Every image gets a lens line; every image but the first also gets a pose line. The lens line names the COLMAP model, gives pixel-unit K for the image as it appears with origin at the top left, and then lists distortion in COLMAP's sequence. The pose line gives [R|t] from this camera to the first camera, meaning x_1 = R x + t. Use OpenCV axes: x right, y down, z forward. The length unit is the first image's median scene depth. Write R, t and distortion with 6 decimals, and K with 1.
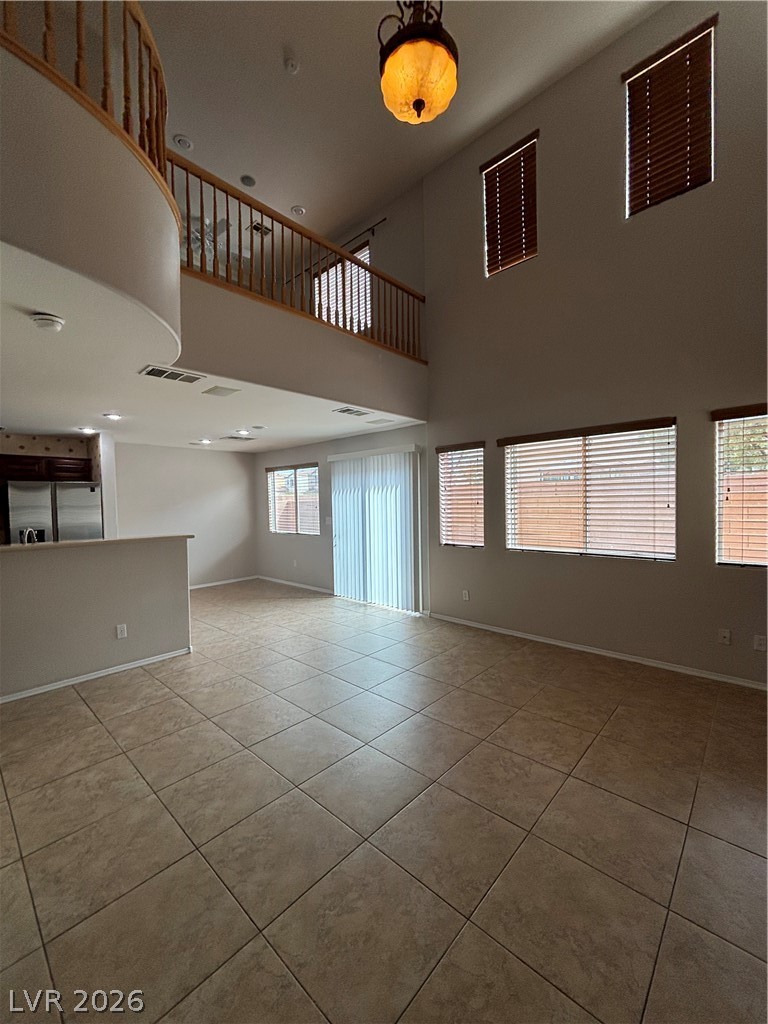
lens RADIAL K [[415.3, 0, 384.9], [0, 415.3, 509.5], [0, 0, 1]] dist [-0.002938, 0.001069]
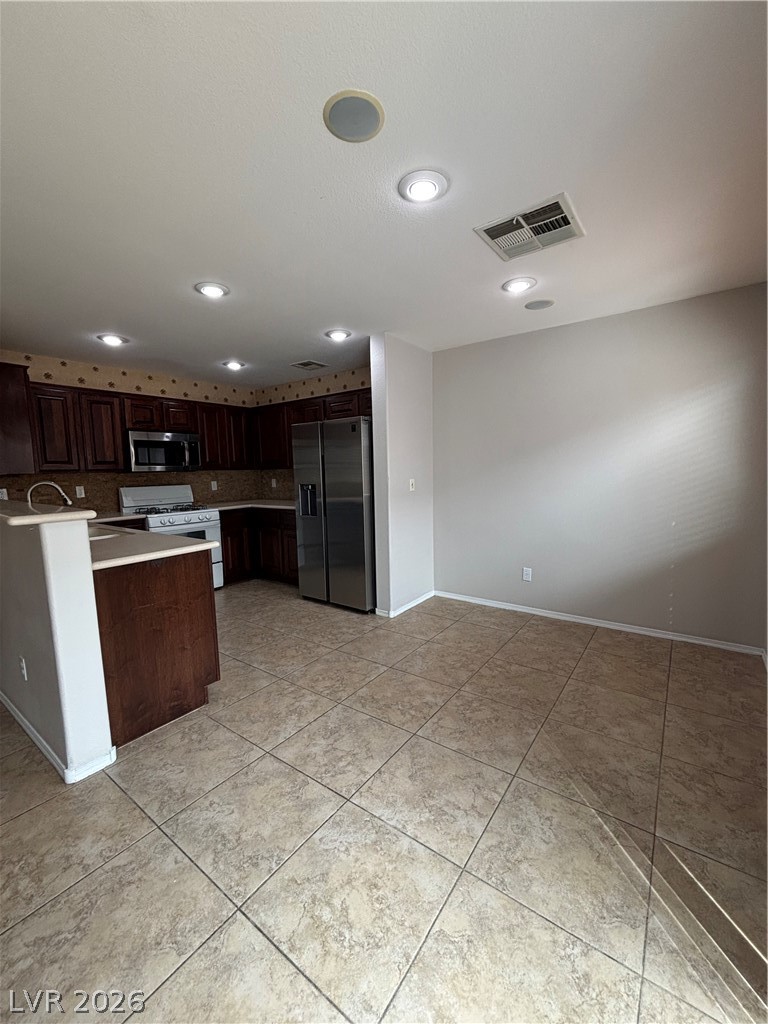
lens RADIAL K [[415.3, 0, 385.9], [0, 415.3, 515.8], [0, 0, 1]] dist [-0.002938, 0.001069]
pose [[0.120673, 0.130001, -0.984143, -0.041907], [-0.000533, 0.991396, 0.130894, 0.008976], [0.992692, -0.015271, 0.119705, 1.596608]]
